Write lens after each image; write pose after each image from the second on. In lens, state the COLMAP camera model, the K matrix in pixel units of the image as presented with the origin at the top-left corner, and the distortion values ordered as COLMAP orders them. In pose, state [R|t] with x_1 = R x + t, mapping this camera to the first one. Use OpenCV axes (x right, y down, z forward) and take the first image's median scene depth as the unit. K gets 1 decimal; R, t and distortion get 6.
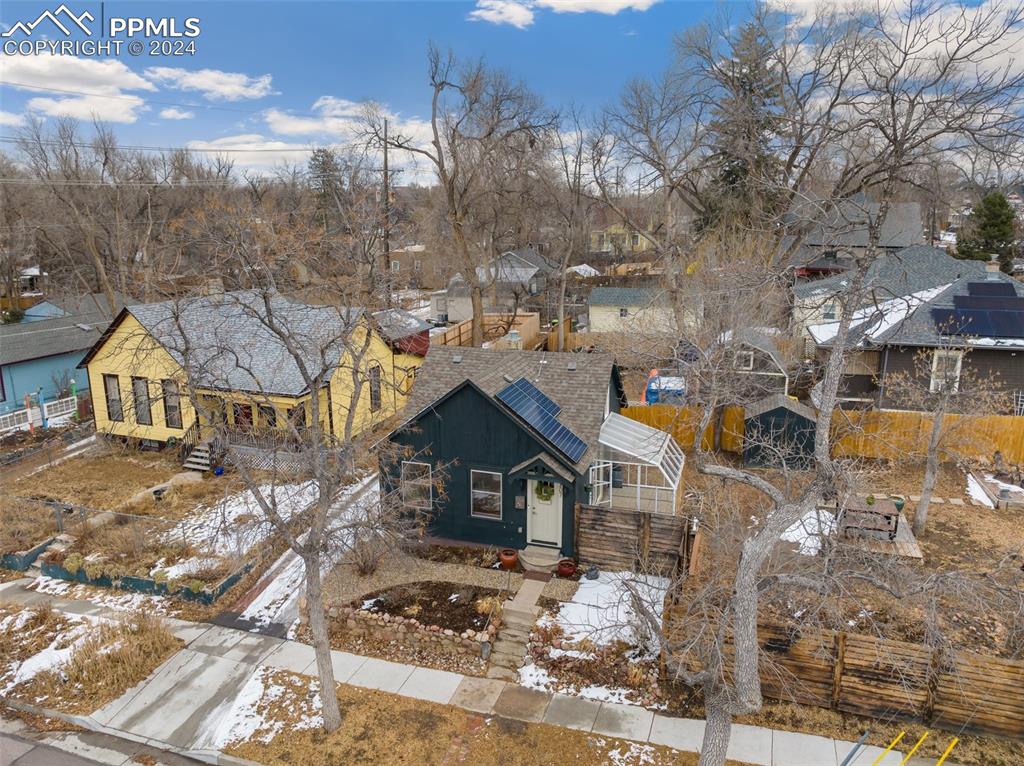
lens RADIAL K [[723.4, 0, 513.3], [0, 723.4, 382.7], [0, 0, 1]] dist [-0.046049, 0.010767]
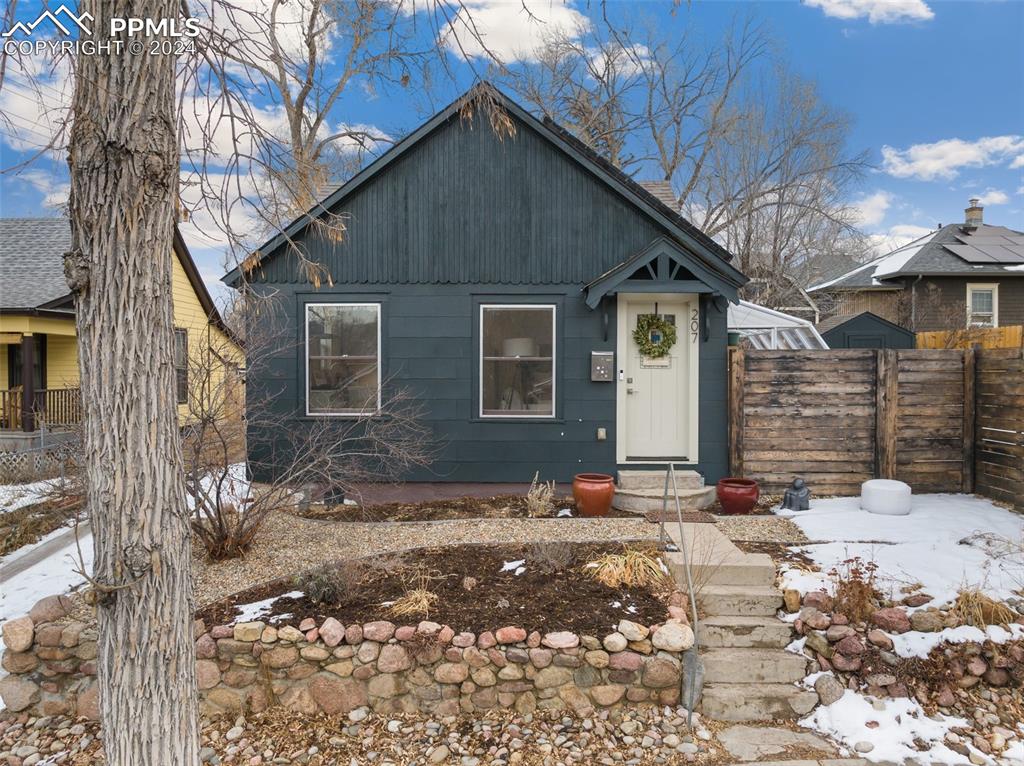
lens RADIAL K [[723.4, 0, 511.4], [0, 723.4, 383.4], [0, 0, 1]] dist [-0.046049, 0.010767]
pose [[0.953983, -0.002143, 0.299854, -0.187699], [0.067579, 0.975785, -0.208029, 0.282271], [-0.292147, 0.218720, 0.931027, 0.650325]]
